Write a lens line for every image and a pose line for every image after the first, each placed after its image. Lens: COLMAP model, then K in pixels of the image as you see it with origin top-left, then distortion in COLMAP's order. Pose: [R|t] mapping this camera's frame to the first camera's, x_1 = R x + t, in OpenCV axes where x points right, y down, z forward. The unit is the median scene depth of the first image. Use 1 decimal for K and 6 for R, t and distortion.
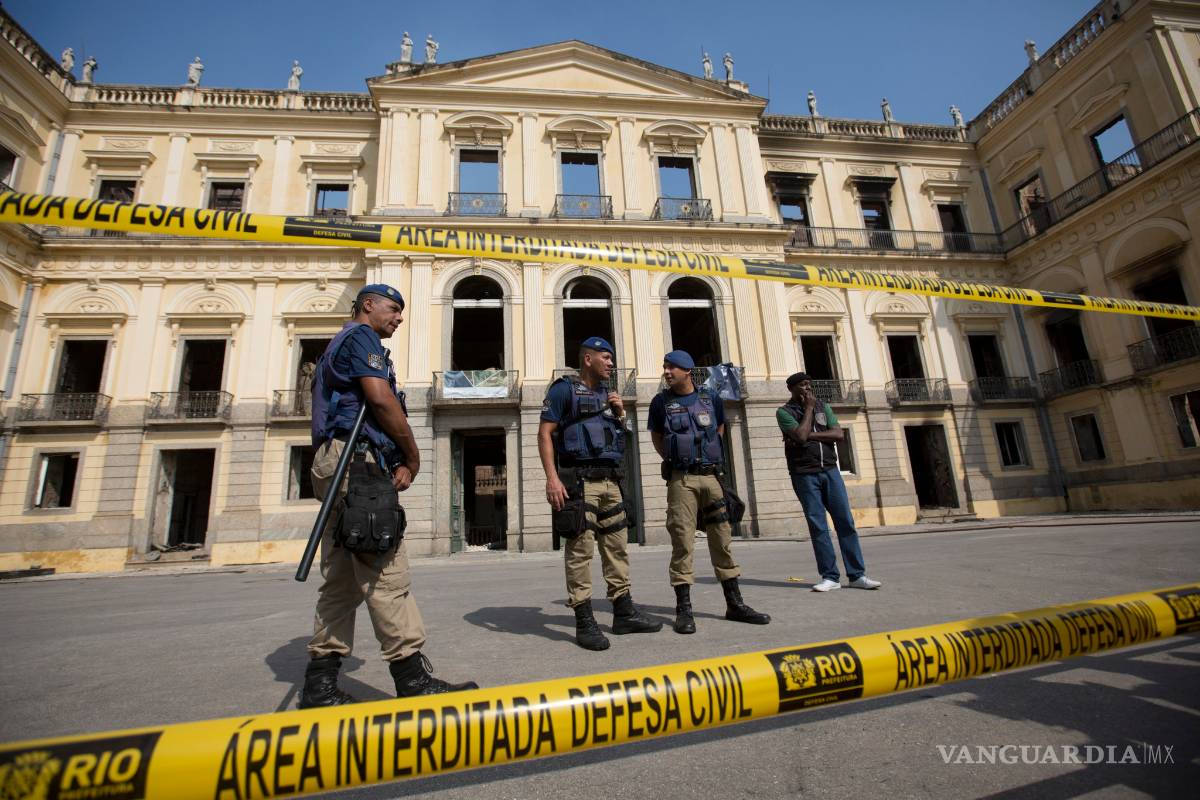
lens RADIAL K [[559.2, 0, 600.0], [0, 559.2, 400.0], [0, 0, 1]] dist [-0.053146, 0.019608]
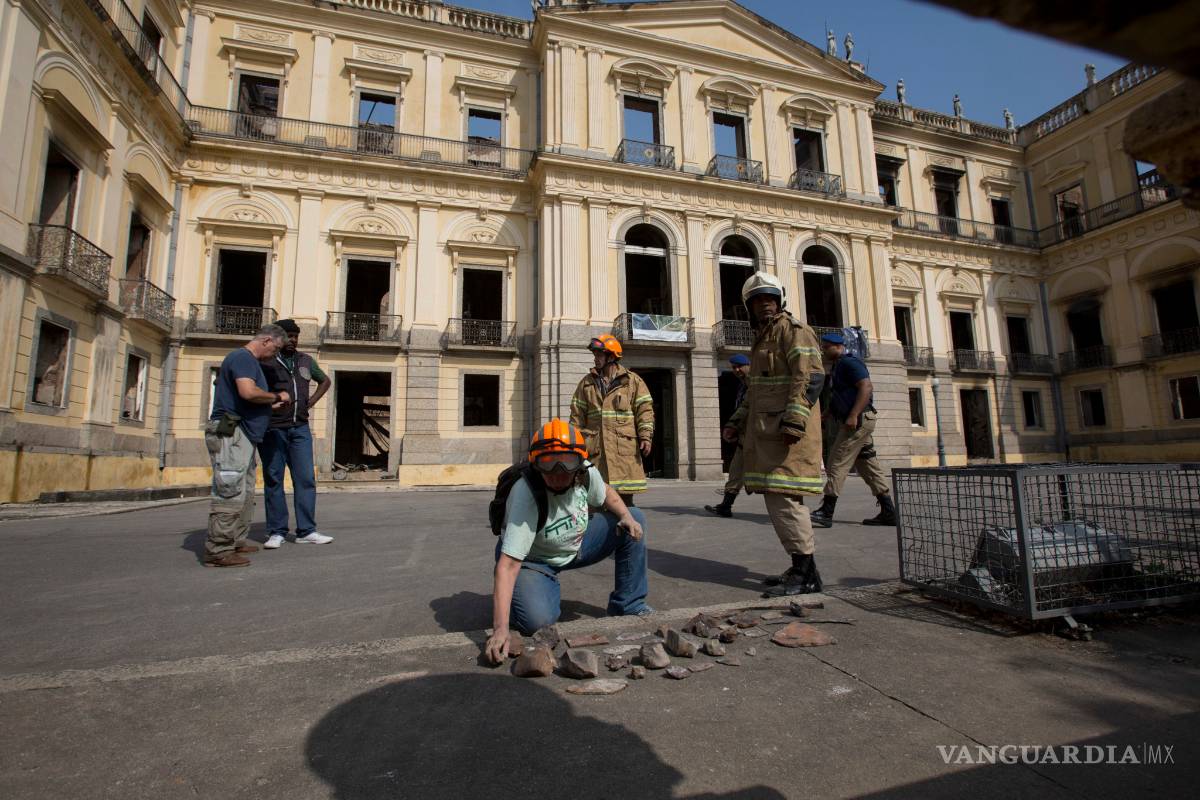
lens RADIAL K [[559.2, 0, 600.0], [0, 559.2, 400.0], [0, 0, 1]] dist [-0.053146, 0.019608]
pose [[0.986208, 0.055371, 0.155976, -0.410485], [-0.071357, 0.992543, 0.098828, 0.008995], [-0.149341, -0.108595, 0.982804, -0.057003]]
